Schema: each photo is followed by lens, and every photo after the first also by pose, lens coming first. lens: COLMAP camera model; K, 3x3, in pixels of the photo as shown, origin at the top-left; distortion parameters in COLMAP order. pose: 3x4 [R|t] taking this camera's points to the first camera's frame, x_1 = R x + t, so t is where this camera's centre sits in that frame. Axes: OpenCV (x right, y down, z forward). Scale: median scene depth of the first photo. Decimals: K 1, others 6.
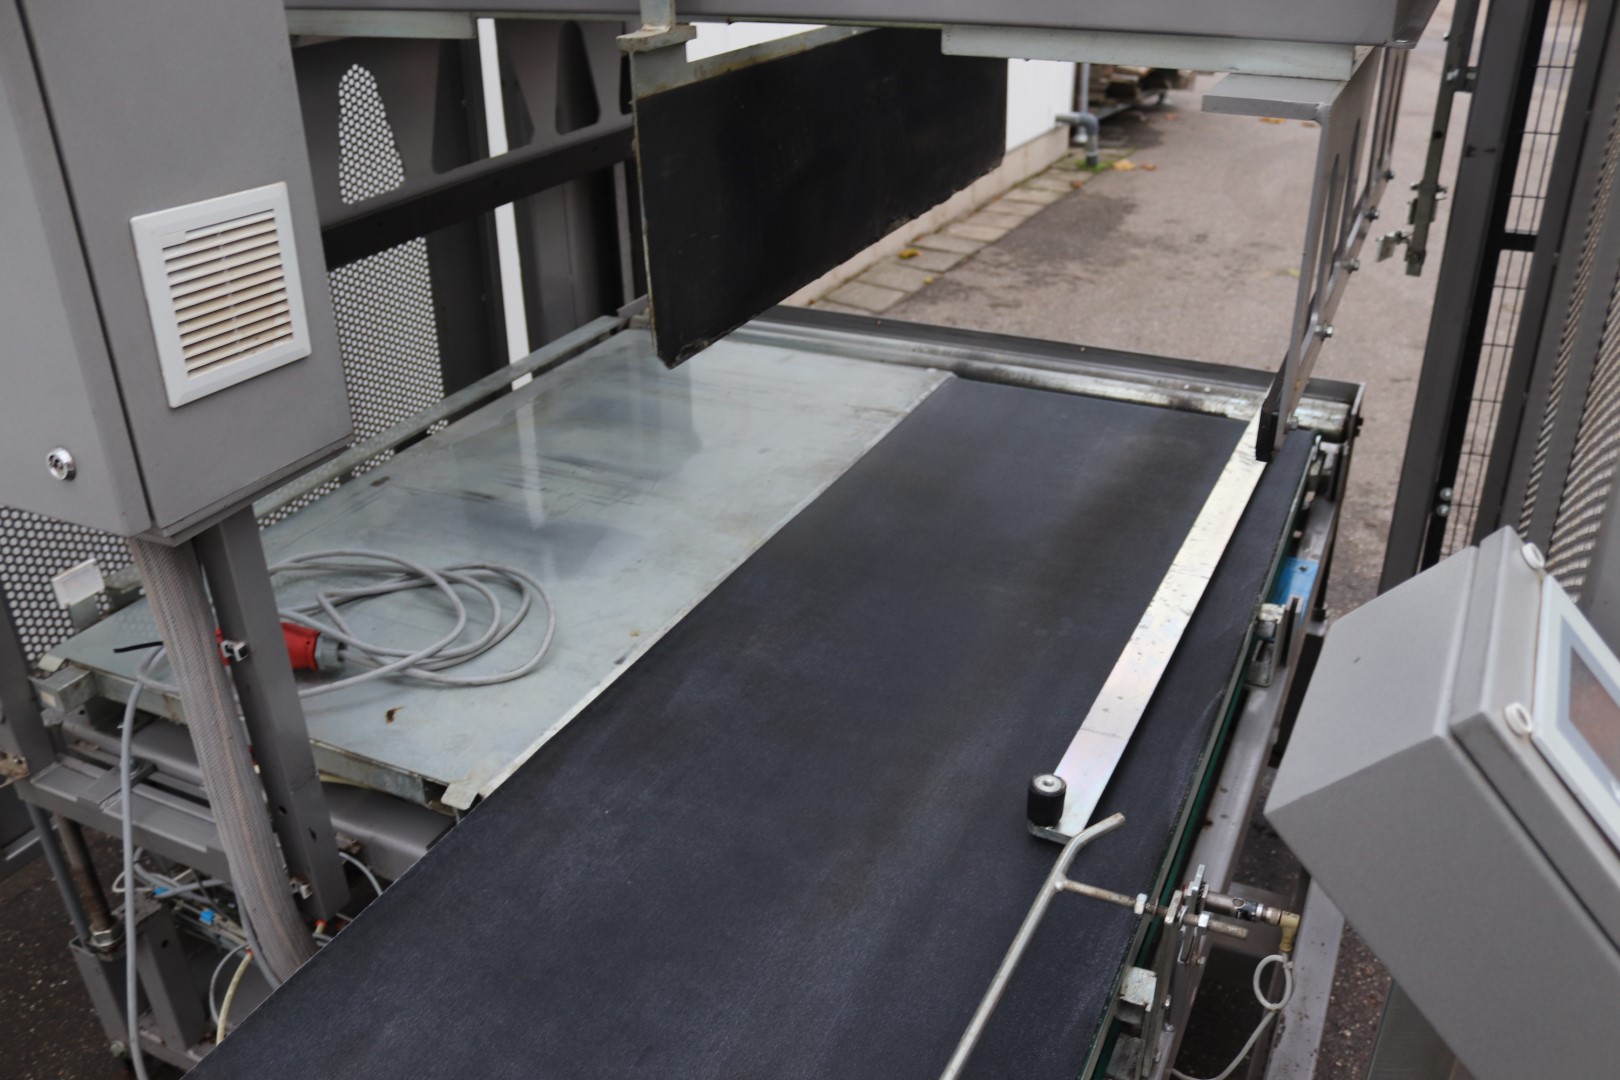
lens RADIAL K [[1326.1, 0, 809.3], [0, 1326.1, 581.8], [0, 0, 1]] dist [-0.162713, 0.143323]
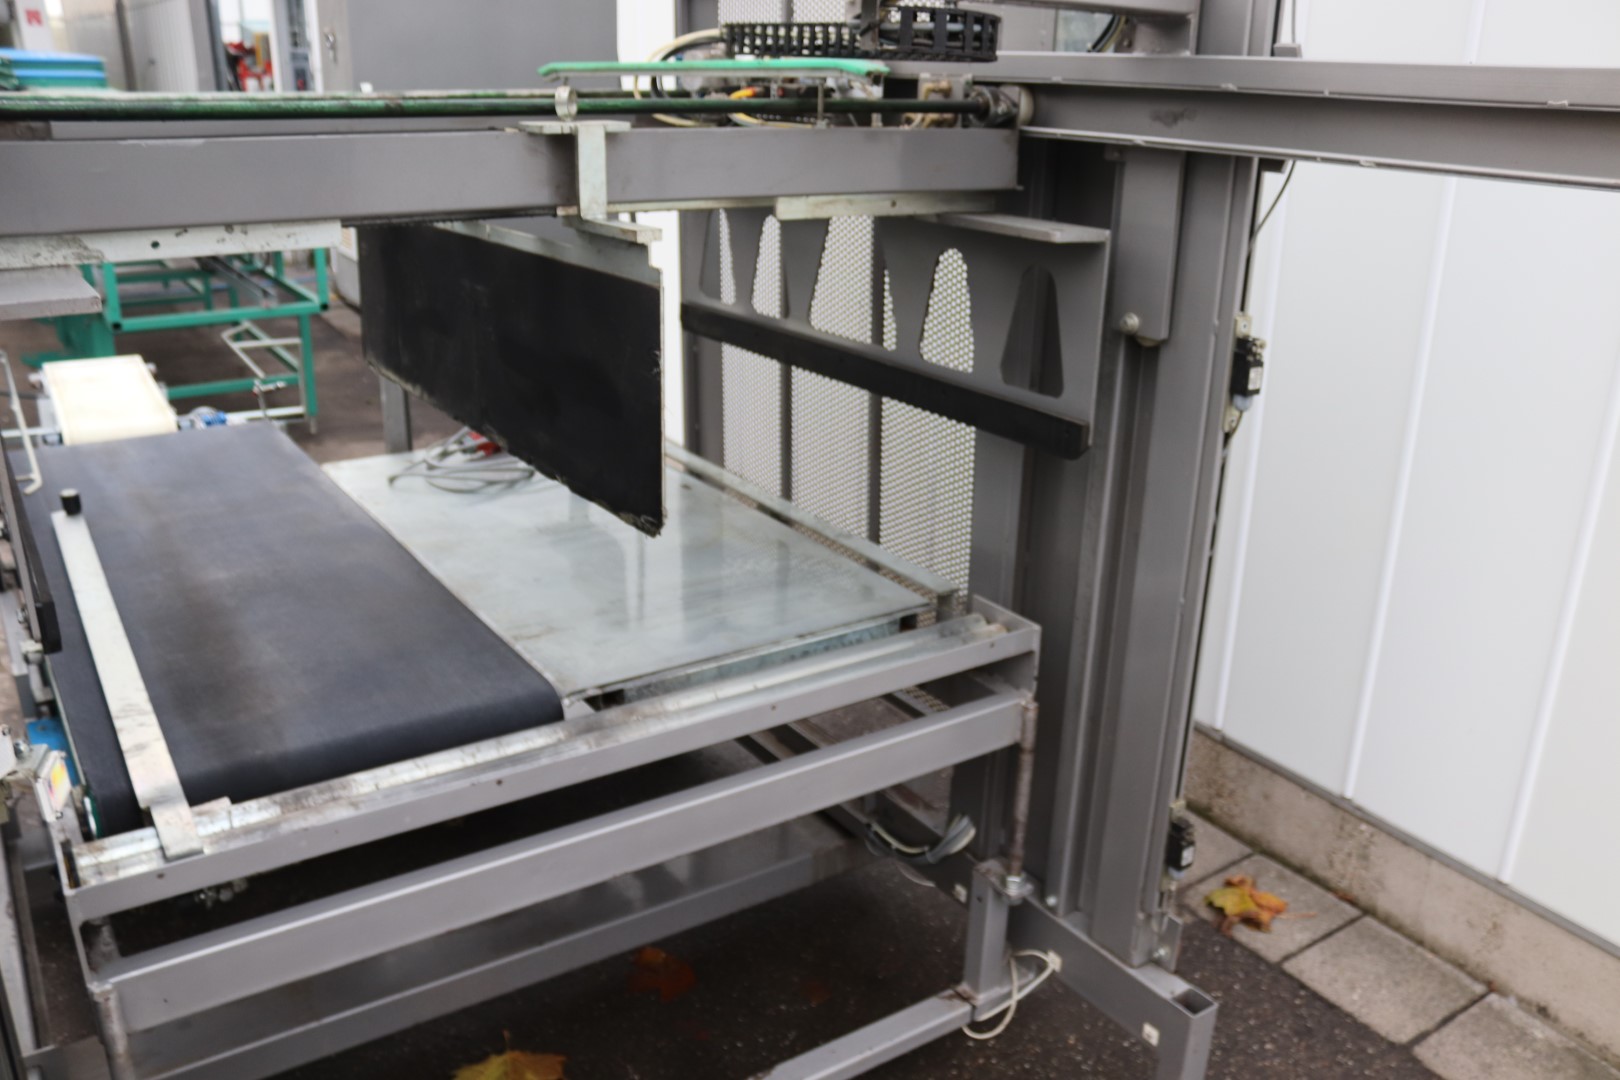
lens RADIAL K [[1326.1, 0, 809.3], [0, 1326.1, 581.8], [0, 0, 1]] dist [-0.162713, 0.143323]
pose [[-0.498174, 0.308725, -0.810254, 1.014830], [-0.431045, 0.722639, 0.540364, -1.075866], [0.752345, 0.618451, -0.226925, 1.910285]]
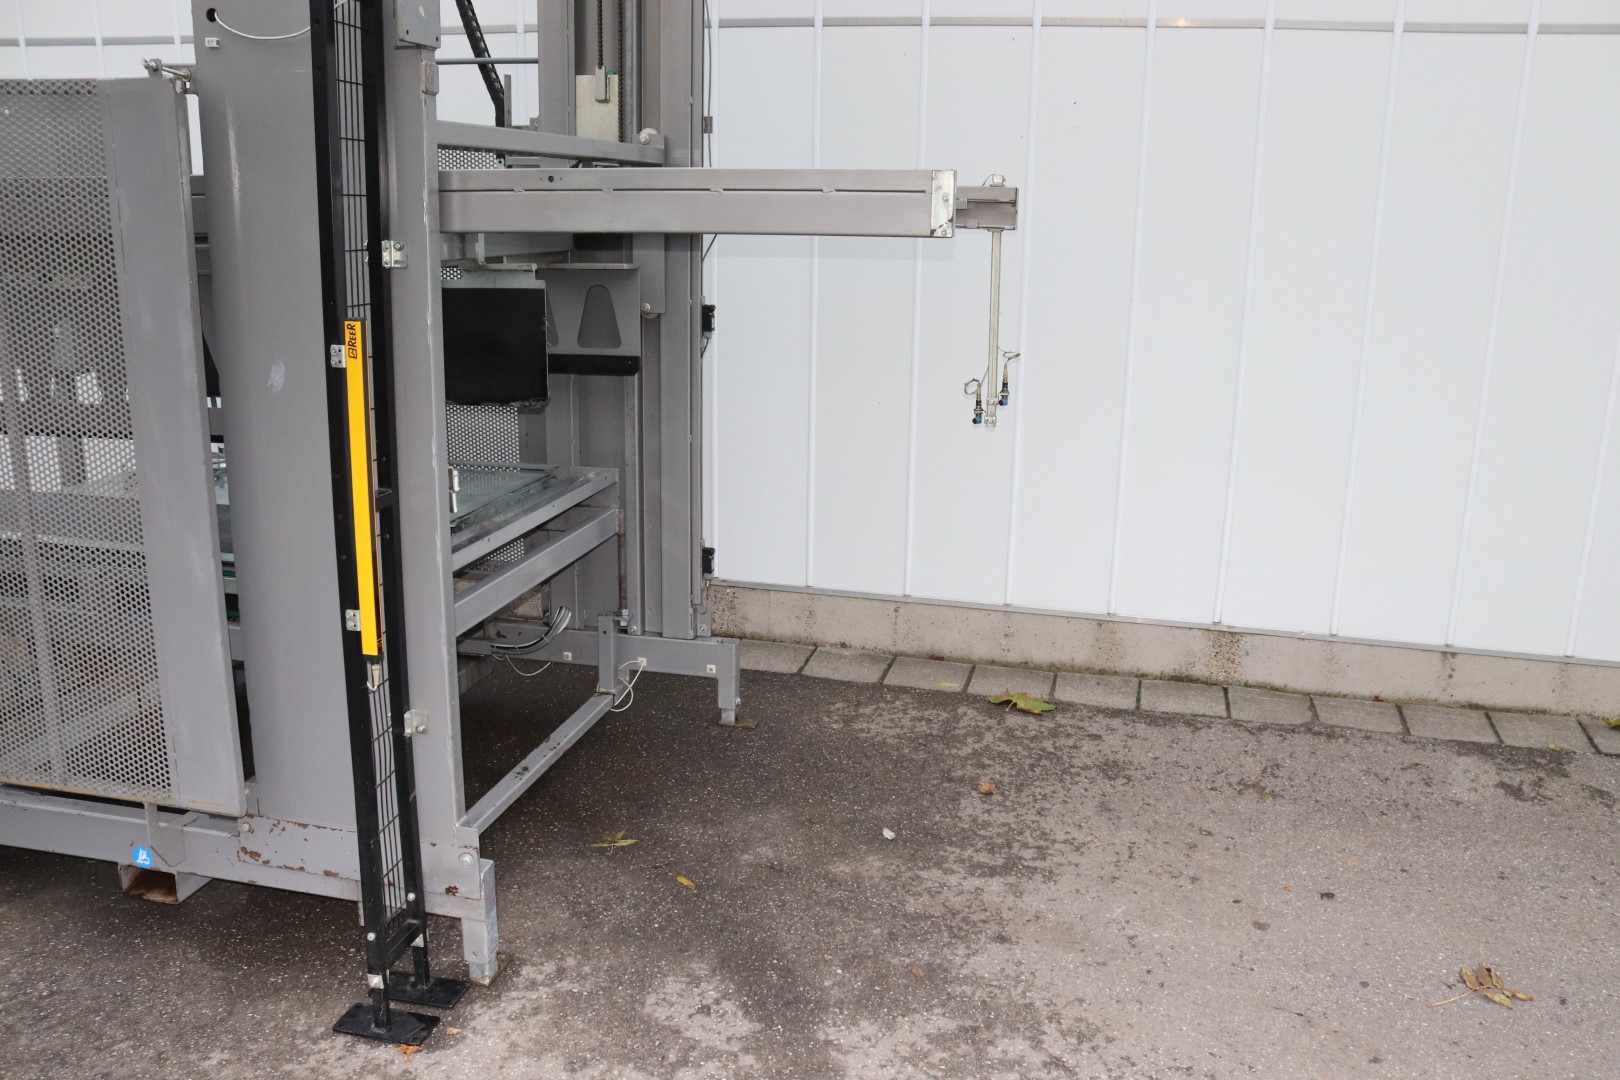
lens RADIAL K [[1326.1, 0, 809.3], [0, 1326.1, 581.8], [0, 0, 1]] dist [-0.162713, 0.143323]
pose [[0.222763, 0.287147, -0.931624, 2.428766], [-0.487764, 0.860249, 0.148517, -0.792210], [0.844075, 0.421329, 0.331691, 1.348644]]
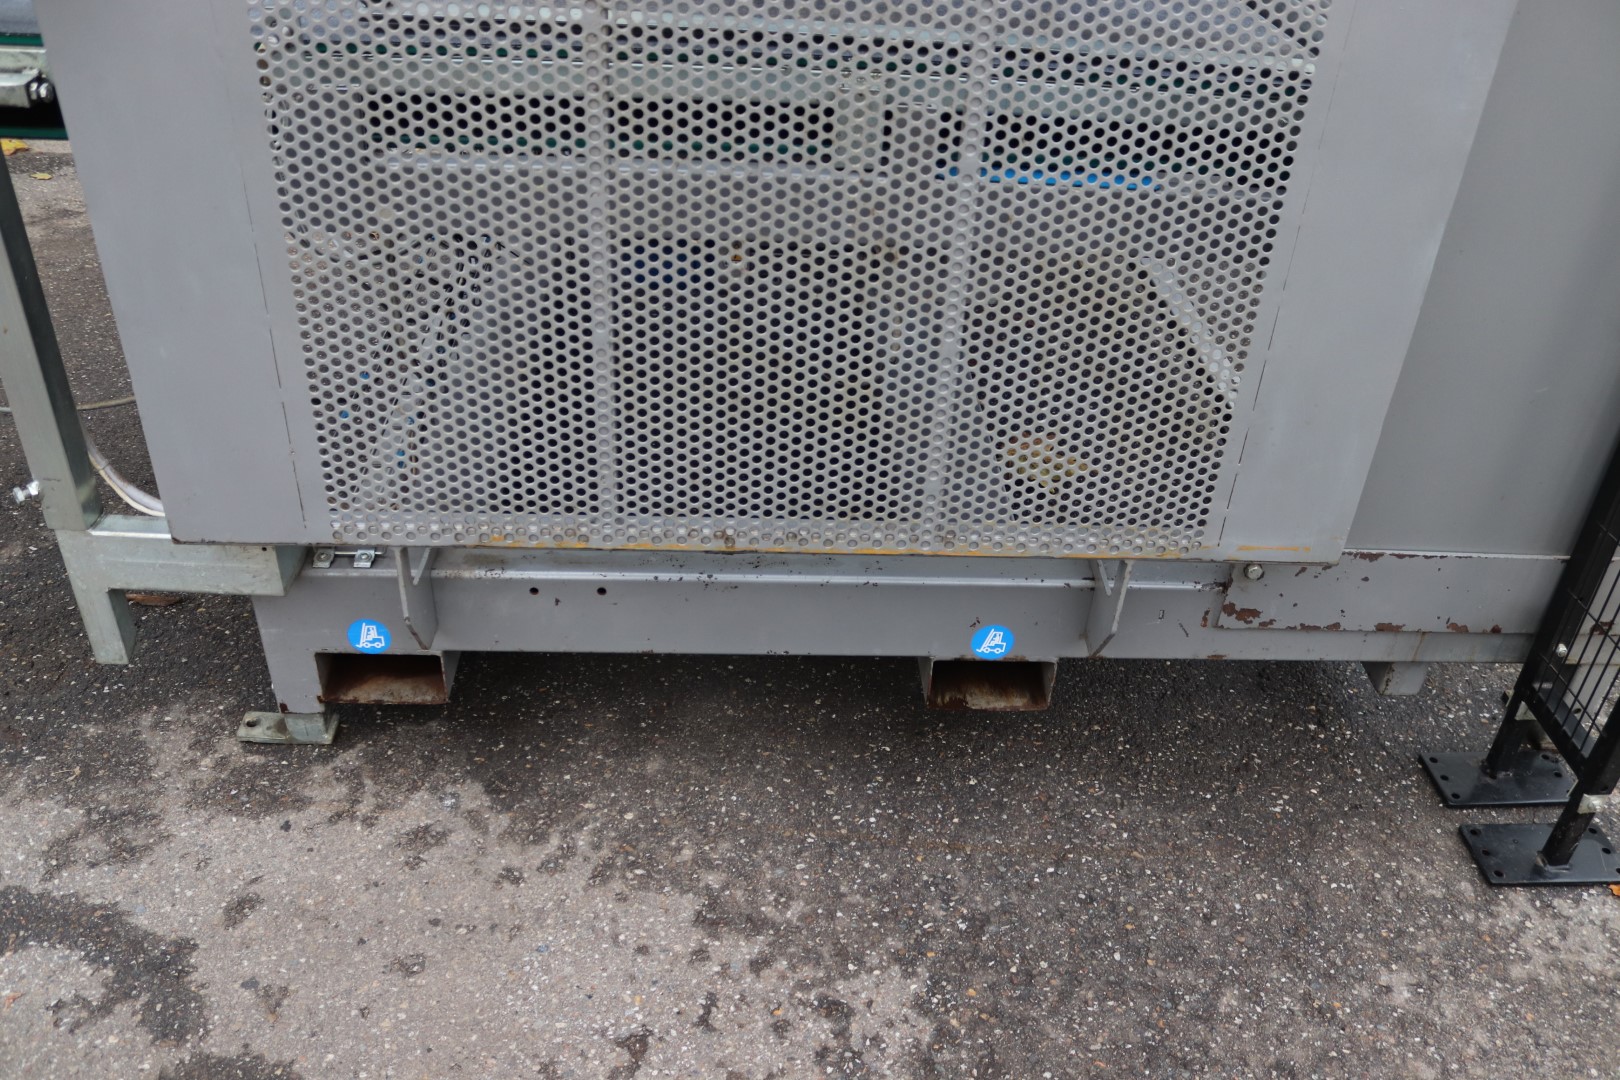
lens RADIAL K [[1326.1, 0, 809.3], [0, 1326.1, 581.8], [0, 0, 1]] dist [-0.162713, 0.143323]
pose [[0.462907, 0.554199, -0.691796, 1.166154], [-0.479245, 0.813023, 0.330633, 0.023843], [0.745682, 0.178487, 0.641950, 0.507315]]
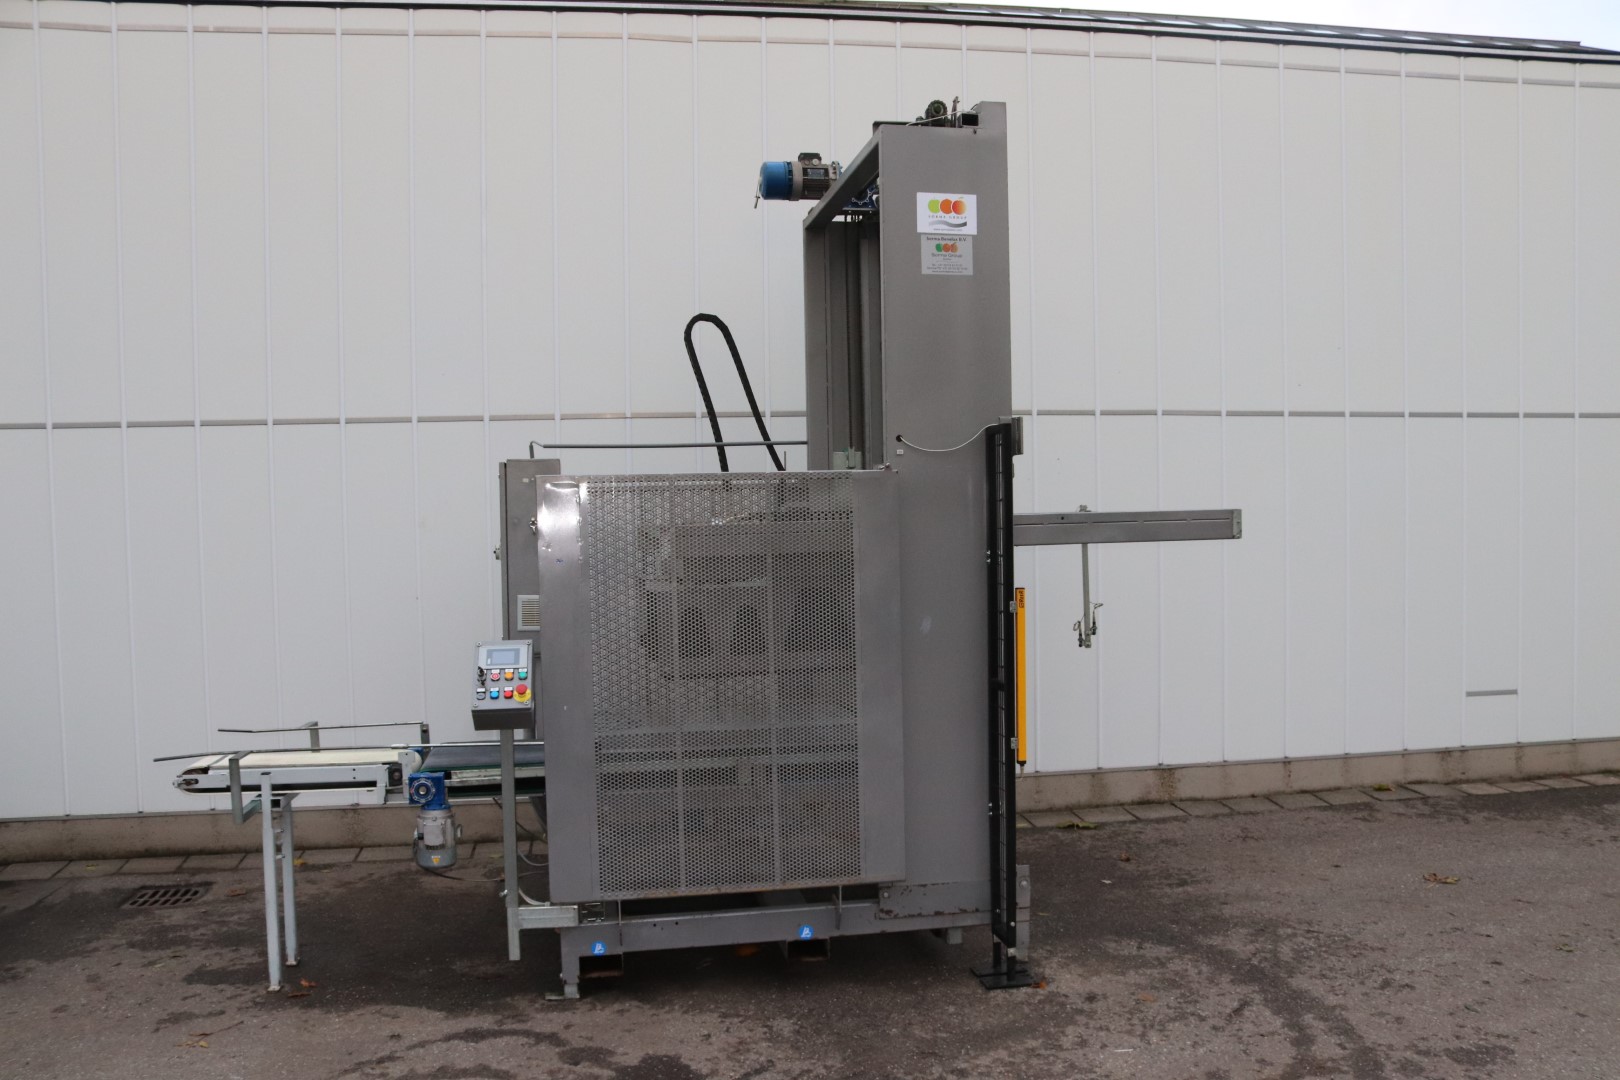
lens RADIAL K [[1326.1, 0, 809.3], [0, 1326.1, 581.8], [0, 0, 1]] dist [-0.162713, 0.143323]
pose [[0.576148, 0.045949, -0.816053, 3.078468], [-0.381303, 0.898225, -0.218631, 0.274242], [0.722954, 0.437127, 0.535031, -0.750726]]
